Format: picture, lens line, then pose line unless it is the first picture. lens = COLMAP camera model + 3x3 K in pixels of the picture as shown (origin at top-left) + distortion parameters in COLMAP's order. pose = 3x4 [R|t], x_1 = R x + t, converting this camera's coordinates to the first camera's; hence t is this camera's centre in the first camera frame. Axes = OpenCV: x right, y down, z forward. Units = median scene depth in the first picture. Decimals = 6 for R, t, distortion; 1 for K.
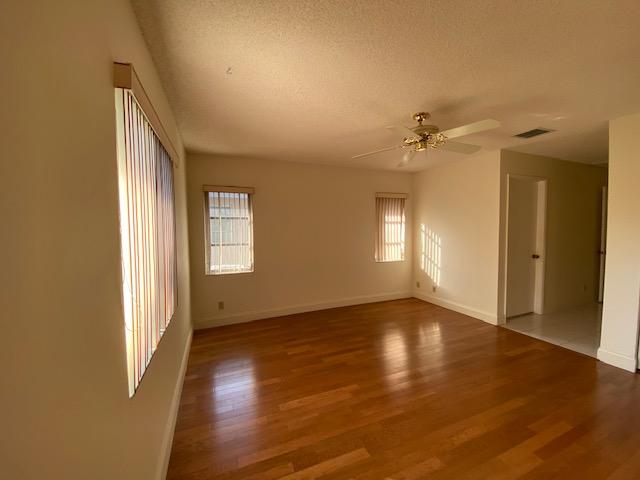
lens RADIAL K [[258.2, 0, 318.5], [0, 258.2, 244.5], [0, 0, 1]] dist [0.022672, -0.001113]
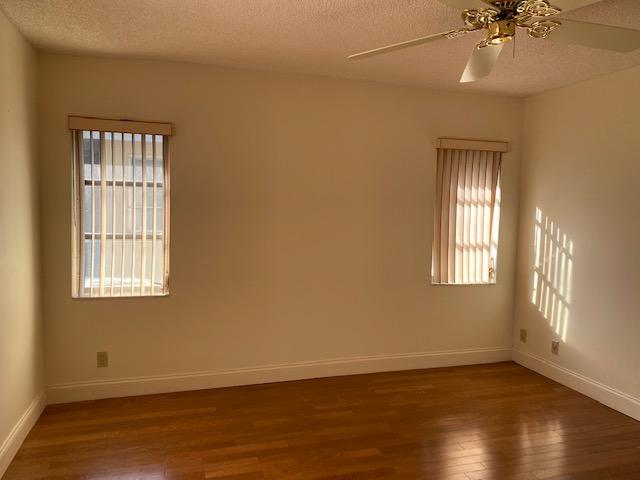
lens RADIAL K [[491.4, 0, 321.0], [0, 491.4, 240.5], [0, 0, 1]] dist [0.050541, -0.053041]
pose [[0.995296, 0.037940, -0.089148, 0.106935], [-0.037373, 0.999269, 0.008023, -0.014216], [0.089387, -0.004653, 0.995986, 0.085762]]
